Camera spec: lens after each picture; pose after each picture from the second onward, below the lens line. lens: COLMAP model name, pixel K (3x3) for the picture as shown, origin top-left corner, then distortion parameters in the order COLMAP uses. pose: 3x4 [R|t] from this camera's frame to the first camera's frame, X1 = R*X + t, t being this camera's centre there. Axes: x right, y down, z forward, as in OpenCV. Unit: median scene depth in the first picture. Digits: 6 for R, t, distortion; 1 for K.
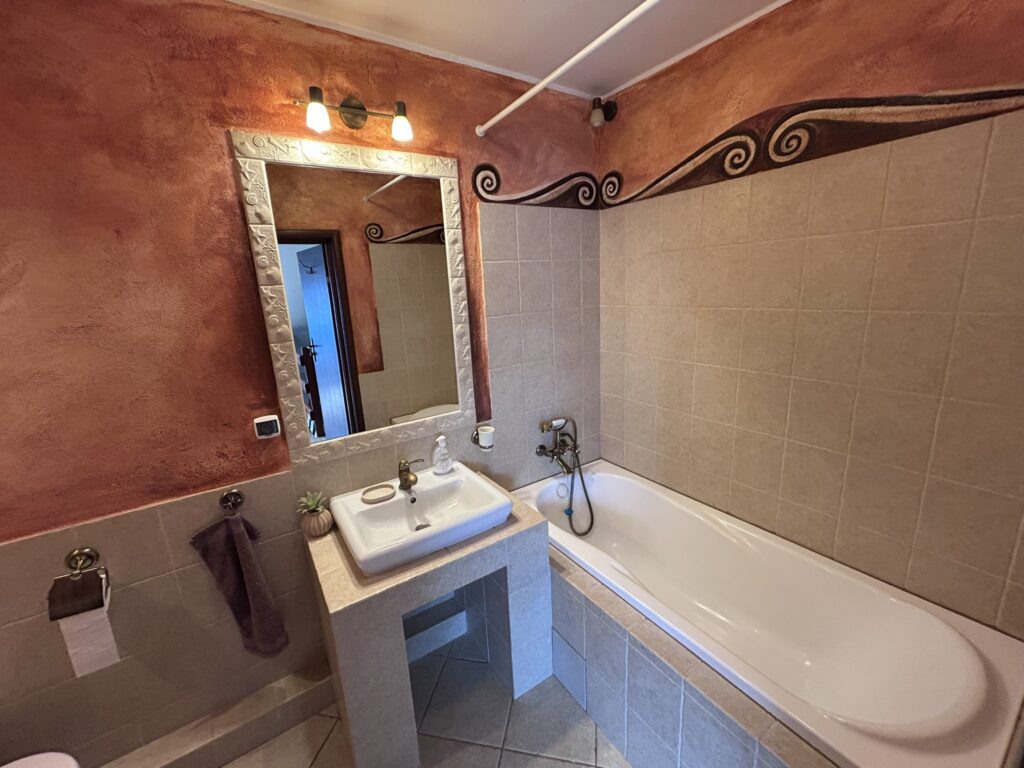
lens RADIAL K [[417.2, 0, 506.5], [0, 417.2, 381.5], [0, 0, 1]] dist [0.000281, 0.001282]
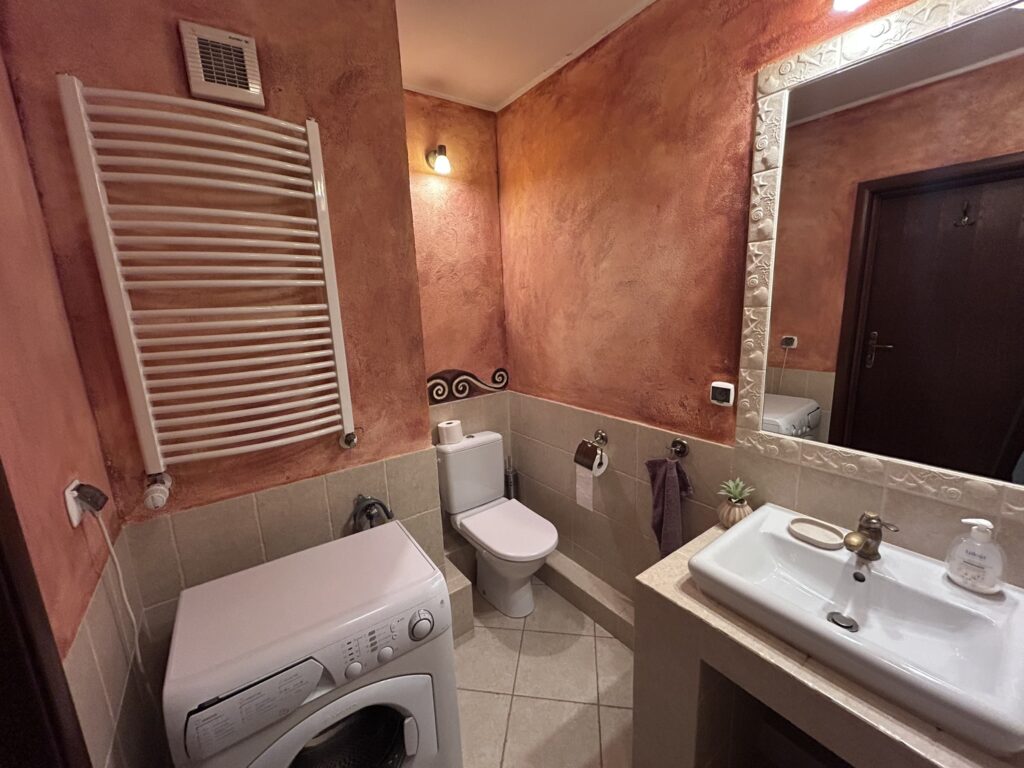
lens RADIAL K [[417.2, 0, 507.0], [0, 417.2, 379.3], [0, 0, 1]] dist [0.000281, 0.001282]
pose [[0.049315, 0.244155, -0.968481, 0.342278], [-0.185565, 0.955018, 0.231312, -0.056182], [0.981394, 0.168309, 0.092404, 0.445866]]
